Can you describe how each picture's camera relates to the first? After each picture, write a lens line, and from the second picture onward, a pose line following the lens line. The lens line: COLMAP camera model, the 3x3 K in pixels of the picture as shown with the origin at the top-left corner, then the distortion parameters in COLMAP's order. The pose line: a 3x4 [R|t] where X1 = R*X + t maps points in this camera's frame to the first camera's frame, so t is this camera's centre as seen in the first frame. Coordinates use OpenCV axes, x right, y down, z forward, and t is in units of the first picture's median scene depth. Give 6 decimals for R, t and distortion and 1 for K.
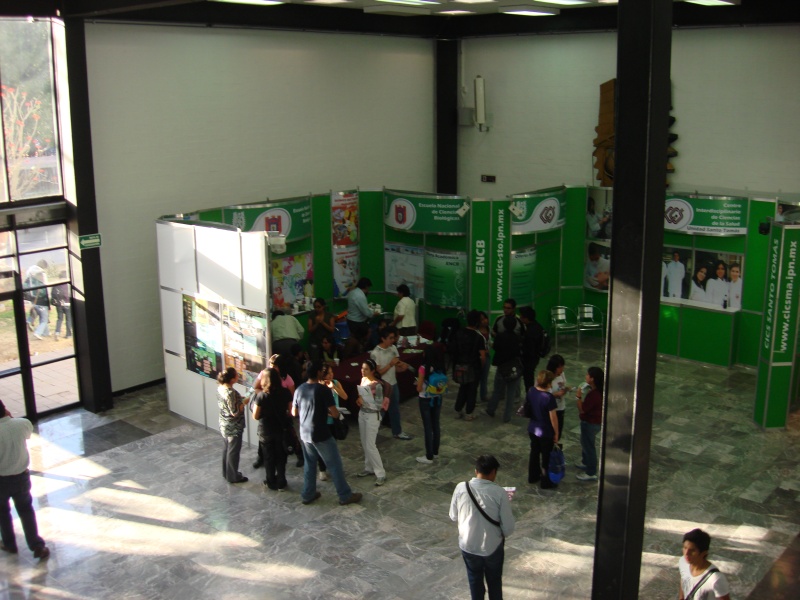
lens RADIAL K [[884.8, 0, 405.3], [0, 884.8, 302.5], [0, 0, 1]] dist [-0.073003, 0.000000]
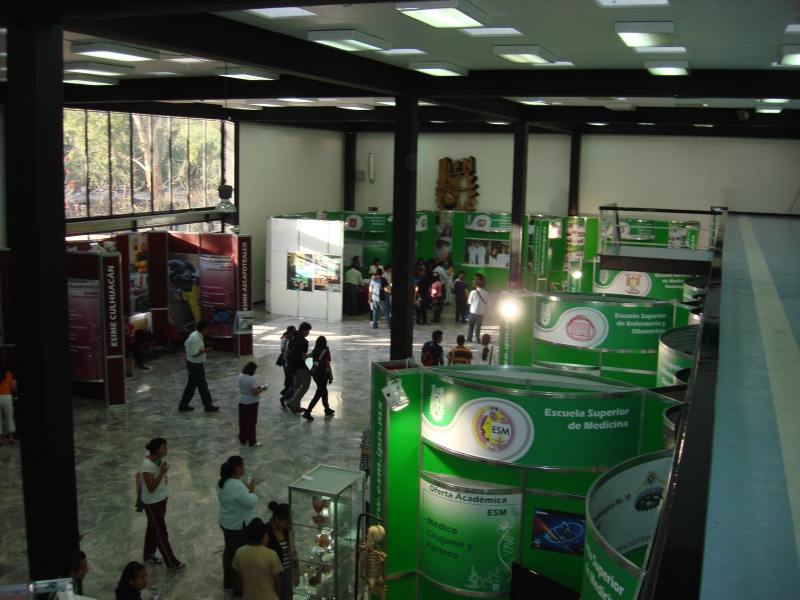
lens RADIAL K [[884.8, 0, 397.5], [0, 884.8, 299.4], [0, 0, 1]] dist [-0.073003, 0.000000]
pose [[0.937287, -0.022357, 0.347842, -0.742091], [0.049690, 0.996319, -0.069856, 0.262939], [-0.344999, 0.082760, 0.934947, -1.058181]]
